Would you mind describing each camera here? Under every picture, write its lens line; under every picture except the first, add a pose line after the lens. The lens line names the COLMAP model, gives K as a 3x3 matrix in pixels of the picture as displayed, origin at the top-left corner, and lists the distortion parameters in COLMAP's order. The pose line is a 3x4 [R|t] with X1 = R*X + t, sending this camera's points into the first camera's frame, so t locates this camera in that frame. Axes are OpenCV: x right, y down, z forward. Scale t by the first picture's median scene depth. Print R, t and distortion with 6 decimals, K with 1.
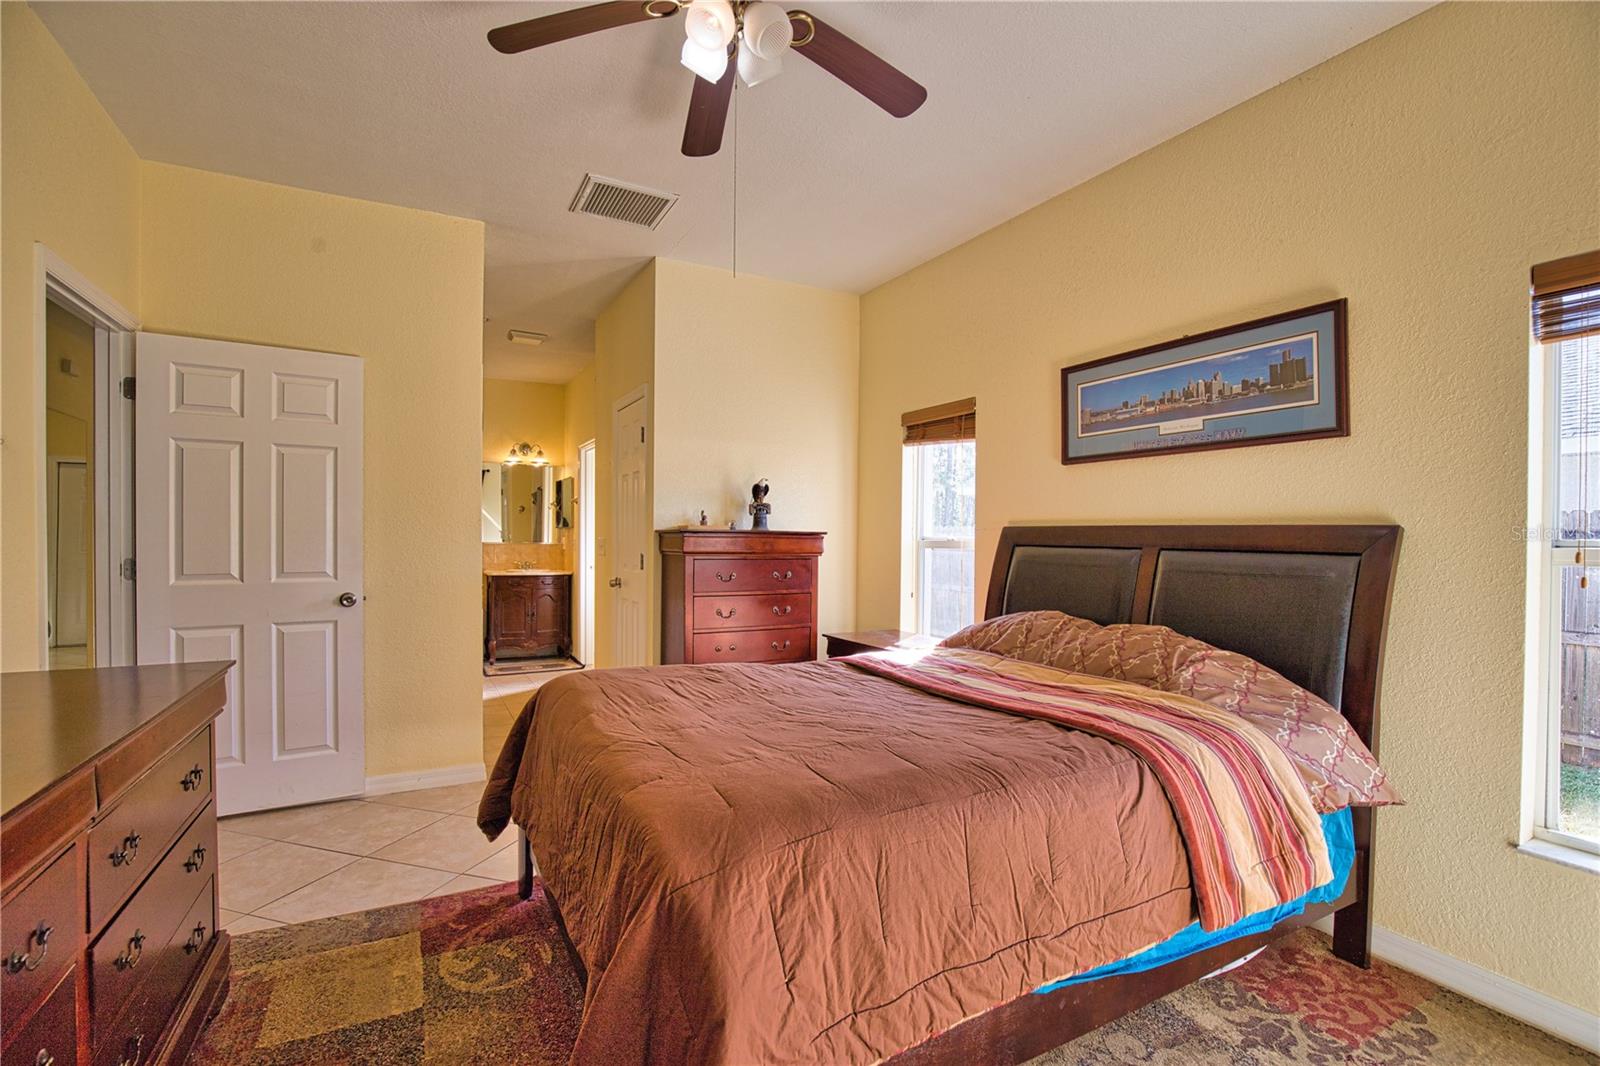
lens RADIAL K [[731.7, 0, 816.4], [0, 731.7, 537.3], [0, 0, 1]] dist [-0.036049, 0.007233]
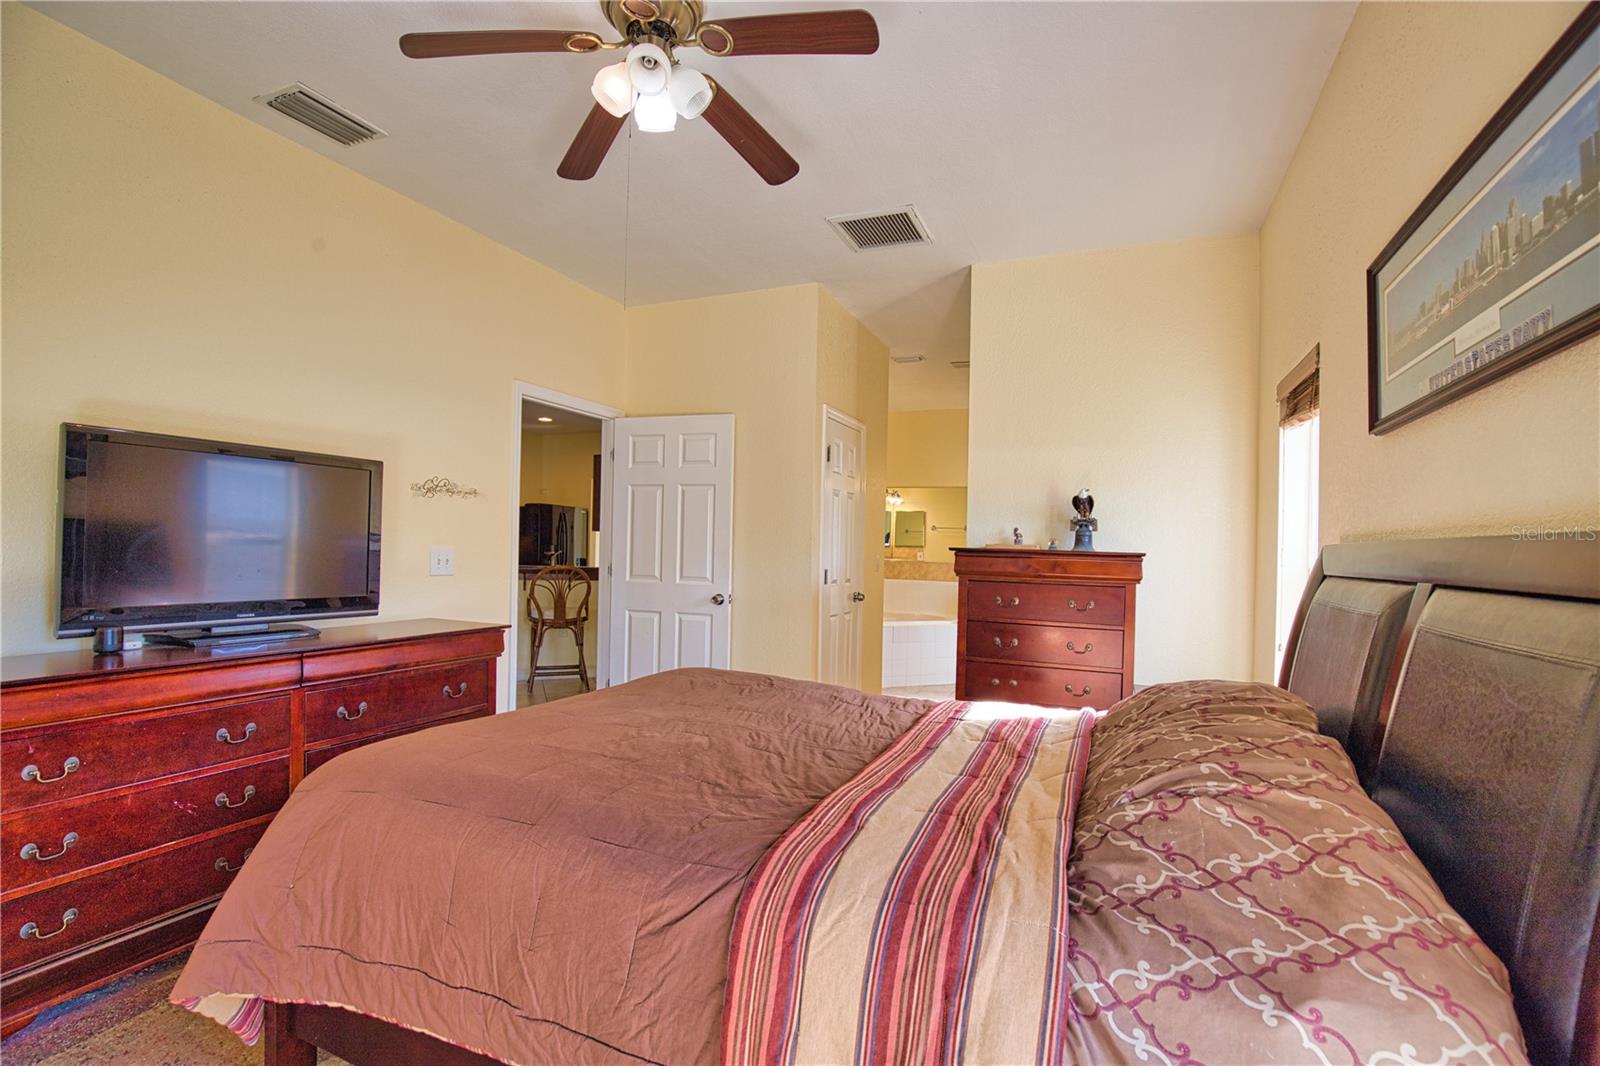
lens RADIAL K [[731.7, 0, 803.7], [0, 731.7, 535.7], [0, 0, 1]] dist [-0.036049, 0.007233]
pose [[0.614347, -0.008560, -0.788989, 0.407567], [-0.021093, 0.999406, -0.027267, 0.003204], [0.788754, 0.033394, 0.613802, 0.247673]]
